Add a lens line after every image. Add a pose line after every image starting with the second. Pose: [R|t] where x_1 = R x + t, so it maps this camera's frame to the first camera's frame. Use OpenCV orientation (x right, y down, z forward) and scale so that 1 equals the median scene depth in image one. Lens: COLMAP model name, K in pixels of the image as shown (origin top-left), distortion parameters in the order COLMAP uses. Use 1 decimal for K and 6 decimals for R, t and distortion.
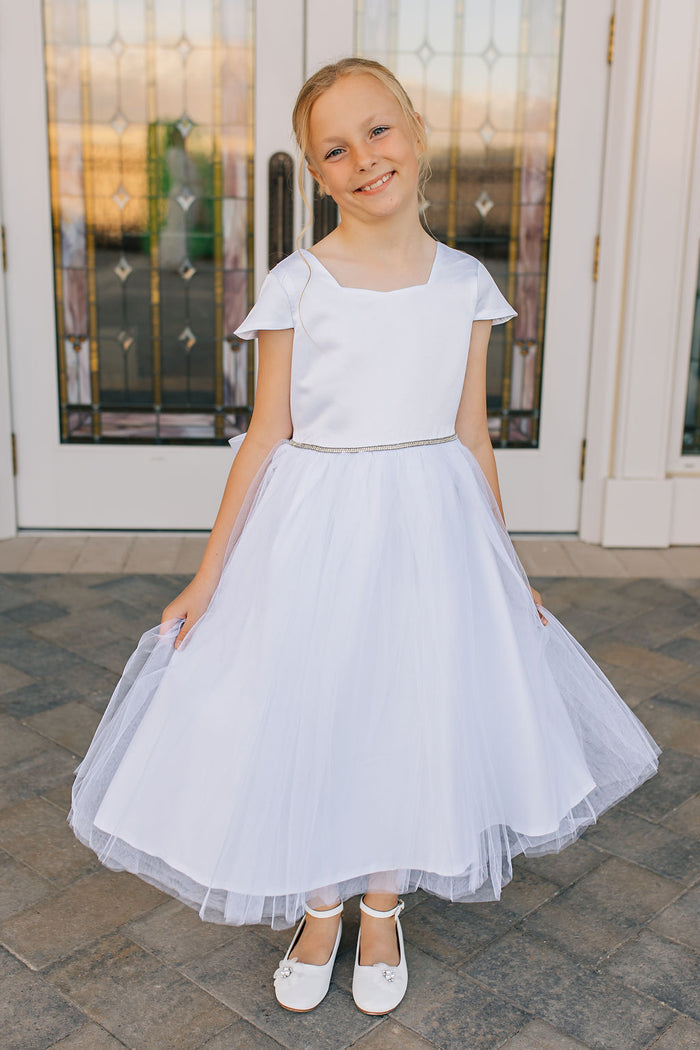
lens RADIAL K [[904.2, 0, 355.2], [0, 904.2, 498.4], [0, 0, 1]] dist [-0.000328, 0.000577]
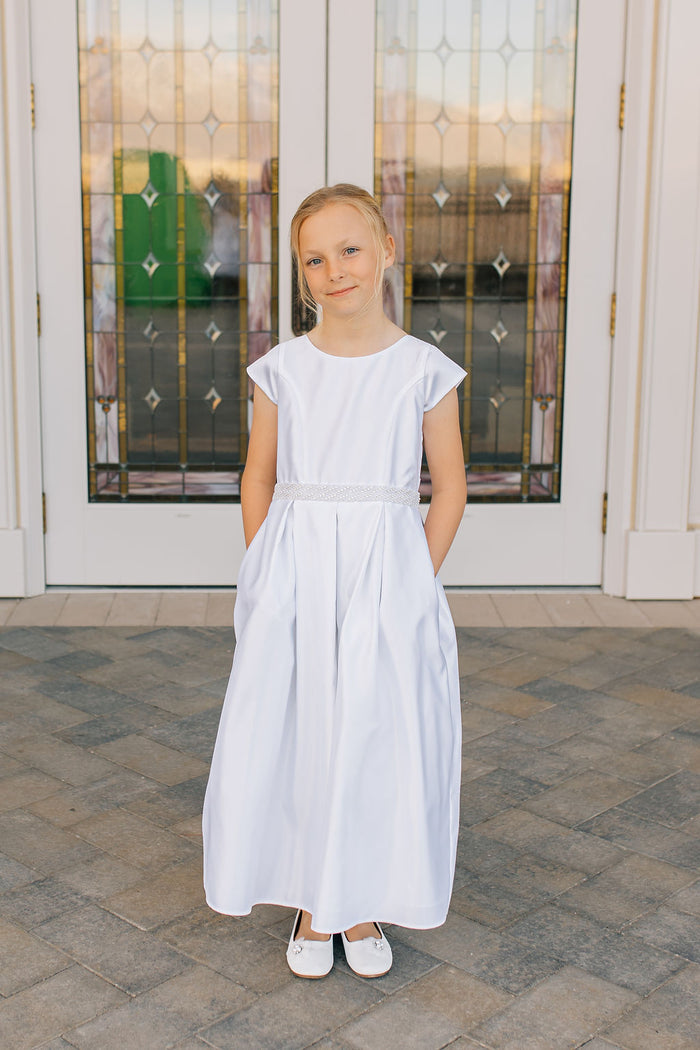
lens RADIAL K [[1197.4, 0, 281.8], [0, 1197.4, 536.5], [0, 0, 1]] dist [0.001780, 0.004824]
pose [[0.999597, -0.010324, -0.026432, -0.085777], [0.008932, 0.998593, -0.052275, 0.059807], [0.026934, 0.052018, 0.998283, -0.403018]]
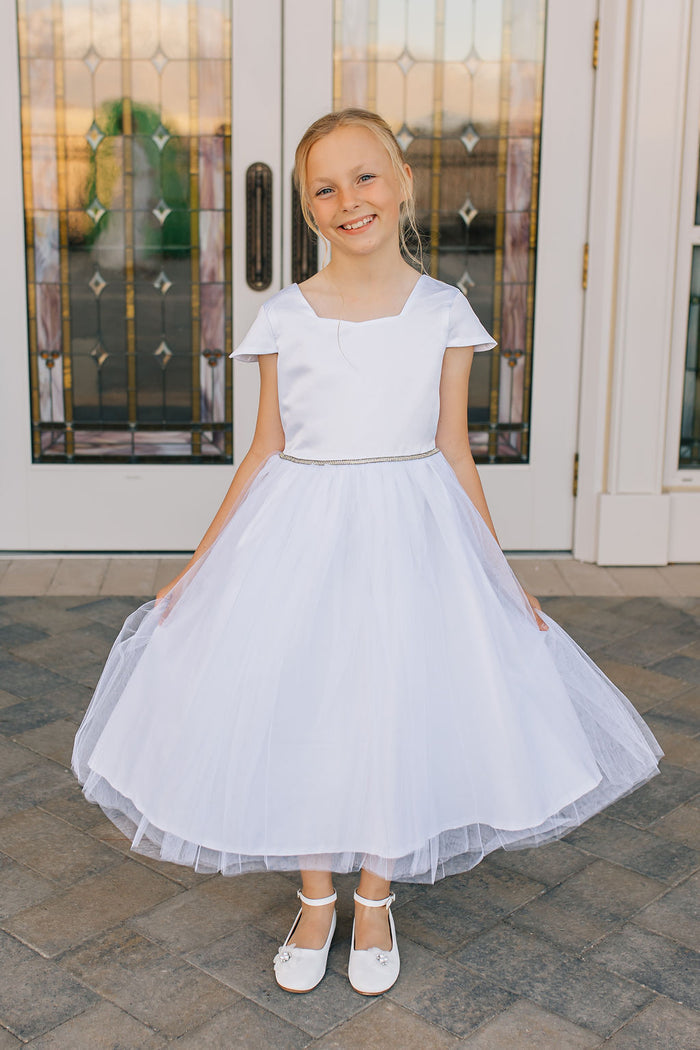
lens RADIAL K [[1105.5, 0, 307.9], [0, 1105.5, 495.1], [0, 0, 1]] dist [-0.000644, 0.004593]
pose [[0.999849, -0.009459, -0.014582, -0.017249], [0.008982, 0.999433, -0.032443, 0.017167], [0.014881, 0.032307, 0.999367, -0.207270]]
